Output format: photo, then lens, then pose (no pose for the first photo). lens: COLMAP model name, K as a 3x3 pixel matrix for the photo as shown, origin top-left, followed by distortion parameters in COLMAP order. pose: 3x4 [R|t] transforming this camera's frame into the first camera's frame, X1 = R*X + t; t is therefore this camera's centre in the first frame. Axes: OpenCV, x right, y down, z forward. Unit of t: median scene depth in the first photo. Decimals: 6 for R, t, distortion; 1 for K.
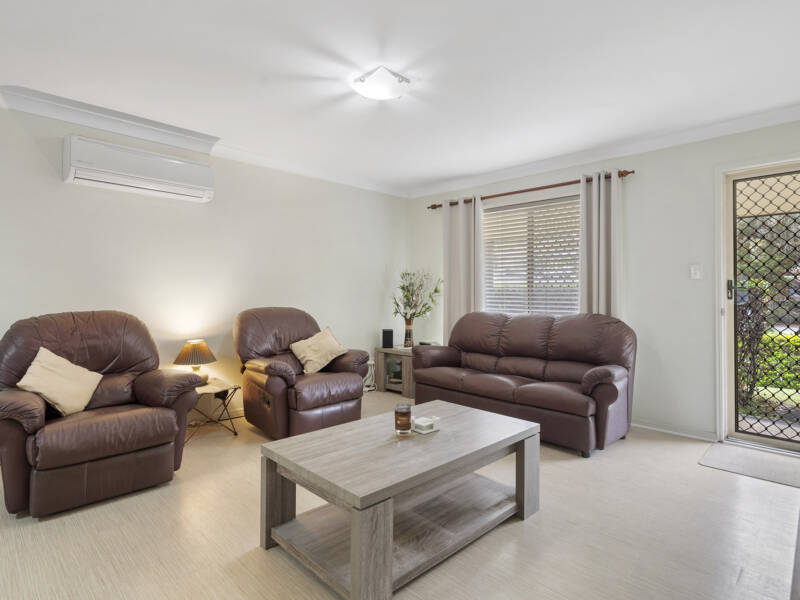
lens RADIAL K [[437.0, 0, 400.8], [0, 437.0, 293.9], [0, 0, 1]] dist [-0.008255, 0.000792]
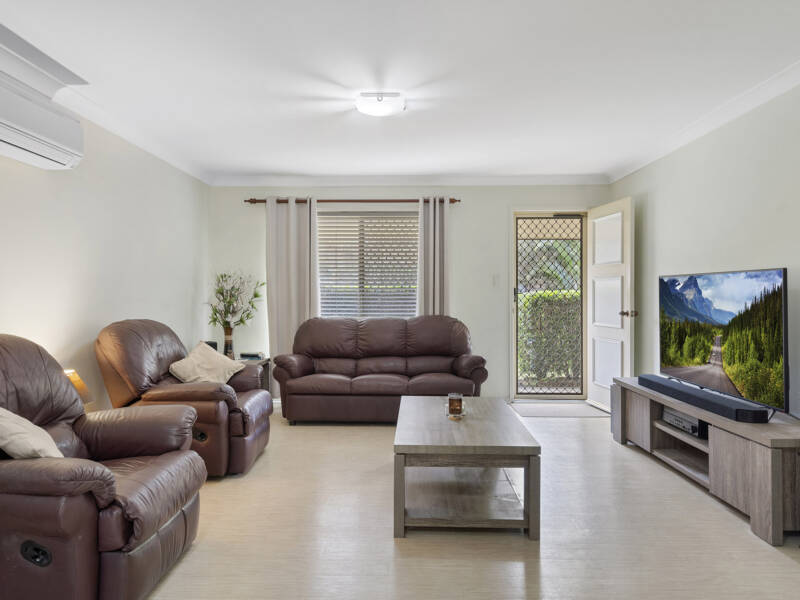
lens RADIAL K [[525.1, 0, 398.8], [0, 525.1, 300.0], [0, 0, 1]] dist [-0.034314, 0.000533]
pose [[0.716876, -0.010627, 0.697119, -0.562213], [0.003667, 0.999927, 0.011472, -0.011031], [-0.697191, -0.005668, 0.716863, 0.035146]]
